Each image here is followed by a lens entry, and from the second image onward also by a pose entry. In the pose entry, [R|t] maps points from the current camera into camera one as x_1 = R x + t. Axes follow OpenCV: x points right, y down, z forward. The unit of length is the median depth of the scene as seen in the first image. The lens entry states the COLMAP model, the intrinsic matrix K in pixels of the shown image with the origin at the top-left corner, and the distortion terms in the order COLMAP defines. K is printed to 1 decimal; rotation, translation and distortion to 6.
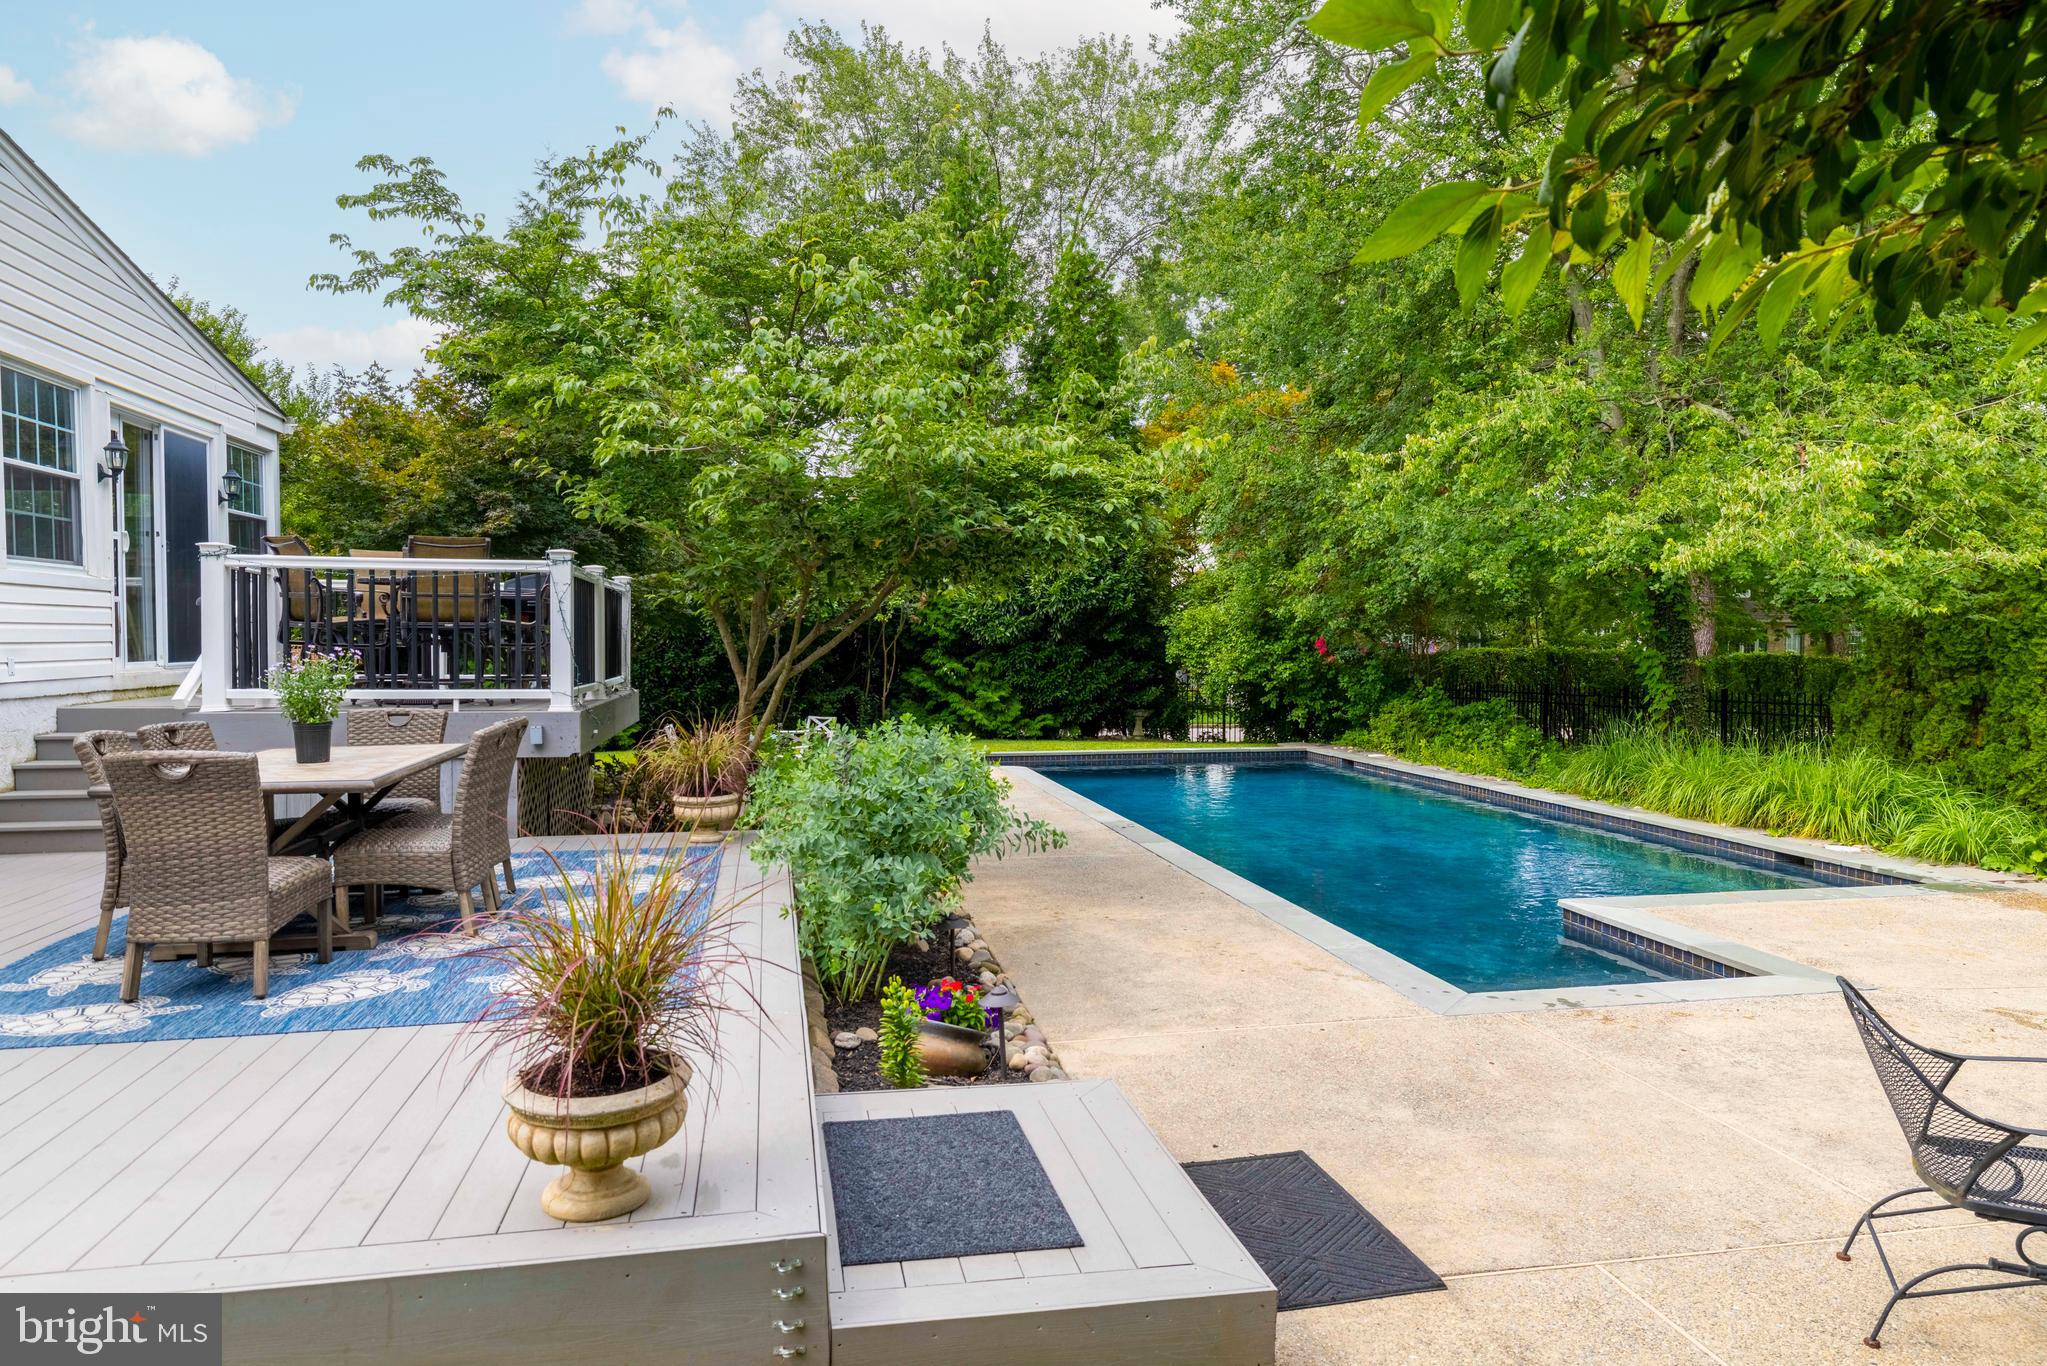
lens RADIAL K [[1282.7, 0, 1022.8], [0, 1282.7, 676.4], [0, 0, 1]] dist [0.005723, 0.000673]
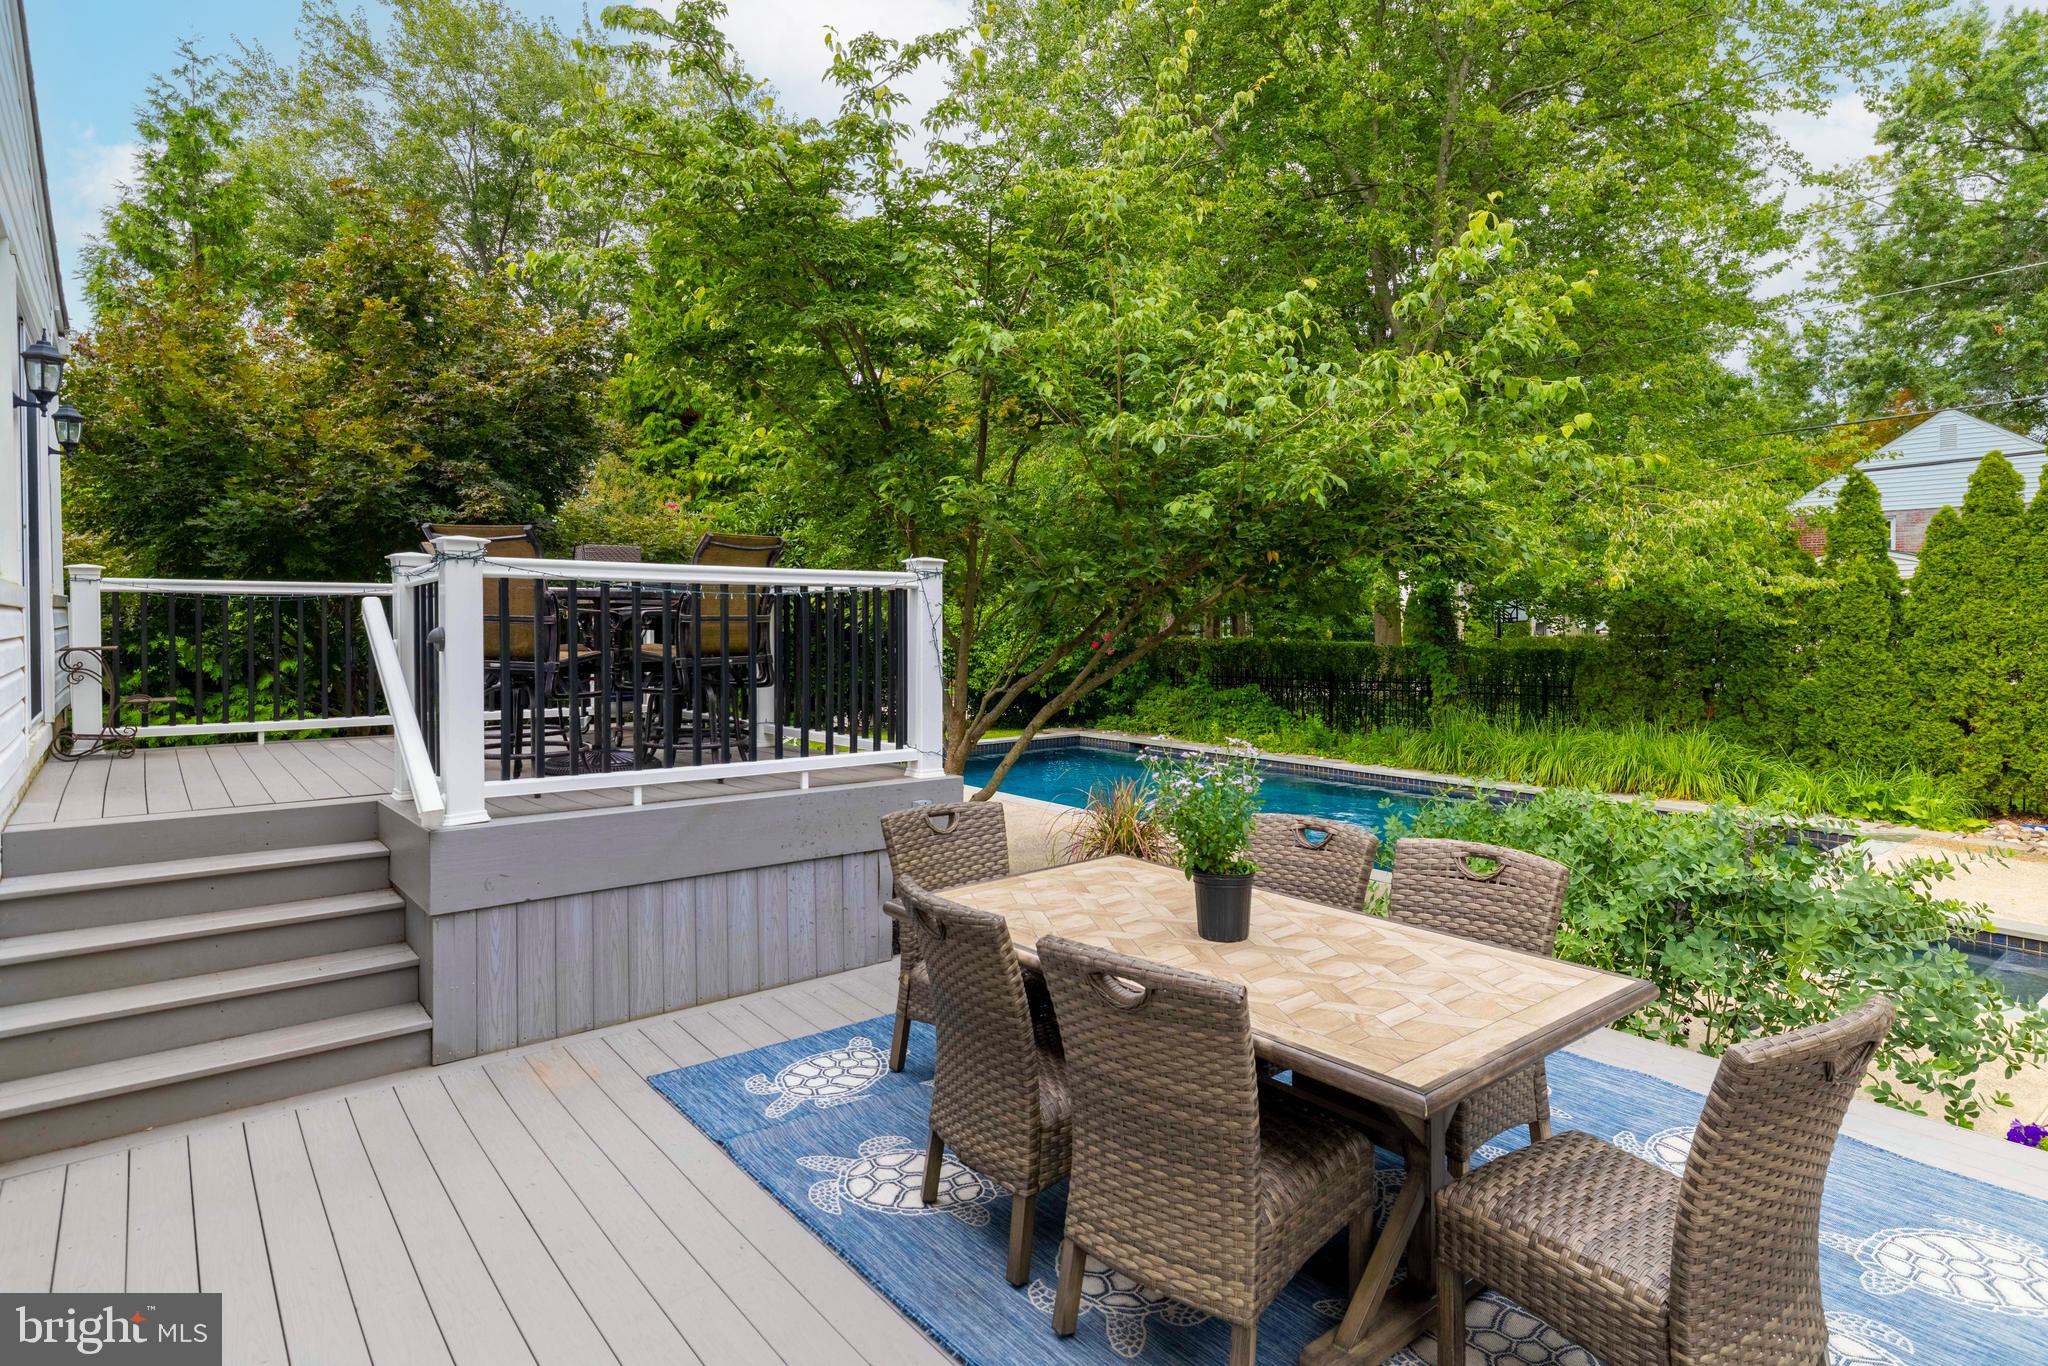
lens RADIAL K [[1119.0, 0, 1037.1], [0, 1119.0, 637.6], [0, 0, 1]] dist [-0.001488, 0.000303]
pose [[0.891832, -0.010689, 0.452241, -0.408476], [0.015583, 0.999853, -0.007098, -0.033130], [-0.452098, 0.013377, 0.891868, 0.276338]]
